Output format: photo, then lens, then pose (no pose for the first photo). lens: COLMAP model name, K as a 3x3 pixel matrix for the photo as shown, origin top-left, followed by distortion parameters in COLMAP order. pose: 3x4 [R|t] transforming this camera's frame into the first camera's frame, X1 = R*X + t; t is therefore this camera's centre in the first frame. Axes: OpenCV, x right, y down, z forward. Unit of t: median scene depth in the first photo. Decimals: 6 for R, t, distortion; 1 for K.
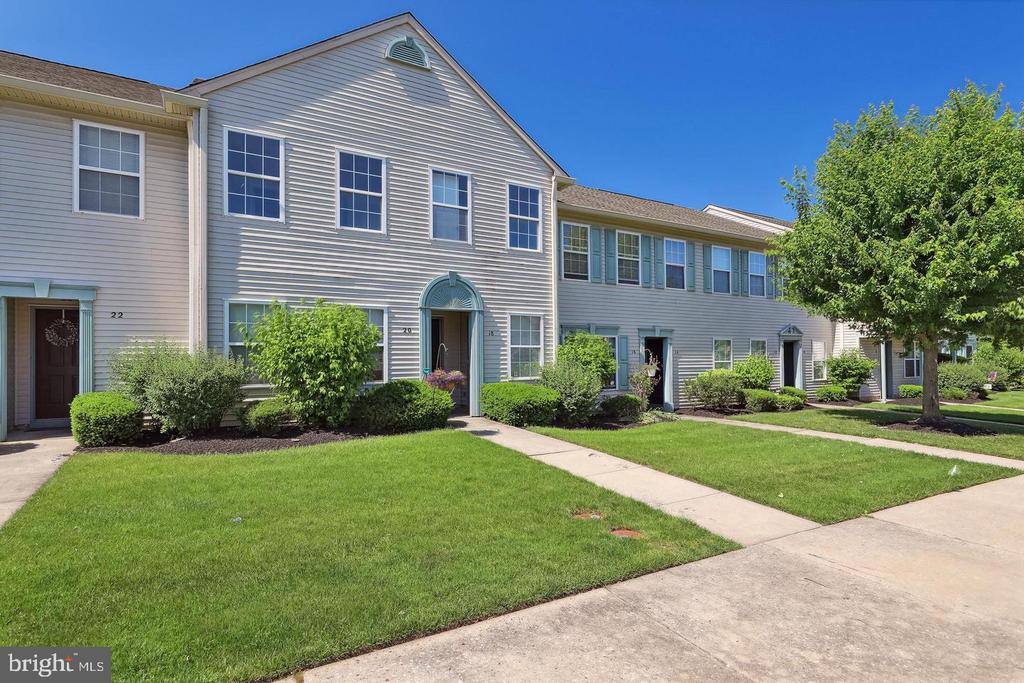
lens RADIAL K [[520.4, 0, 512.0], [0, 520.4, 346.5], [0, 0, 1]] dist [0.022019, -0.001413]
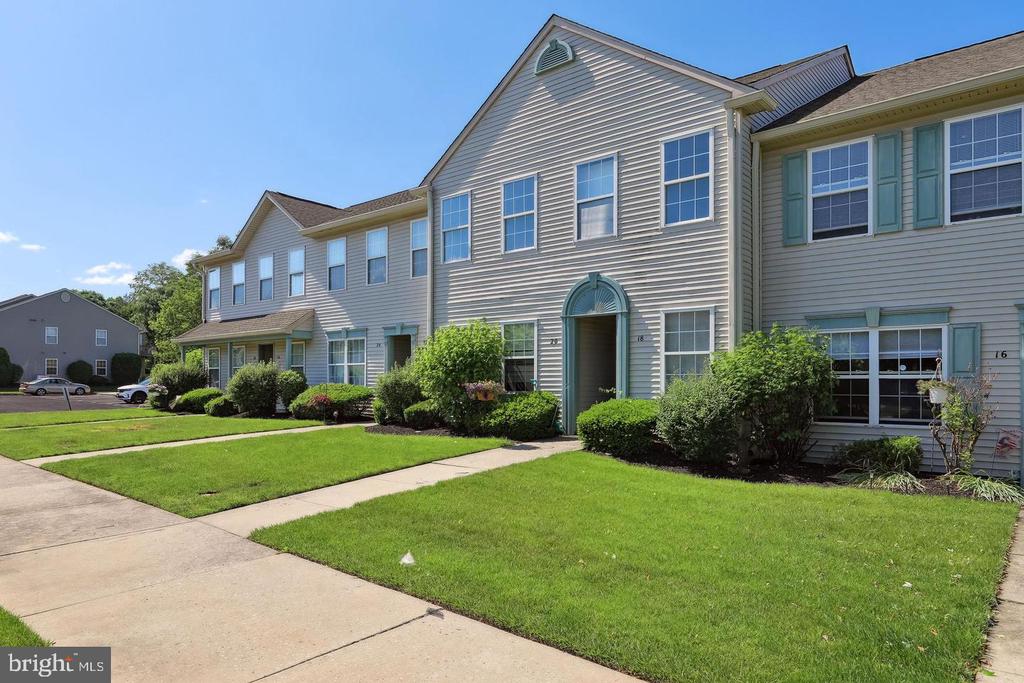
lens RADIAL K [[647.6, 0, 515.4], [0, 647.6, 375.5], [0, 0, 1]] dist [-0.015275, 0.000289]
pose [[0.327732, 0.006301, -0.944750, 0.875440], [0.027591, 0.999487, 0.016237, 0.010638], [0.944368, -0.031388, 0.327390, 0.498521]]
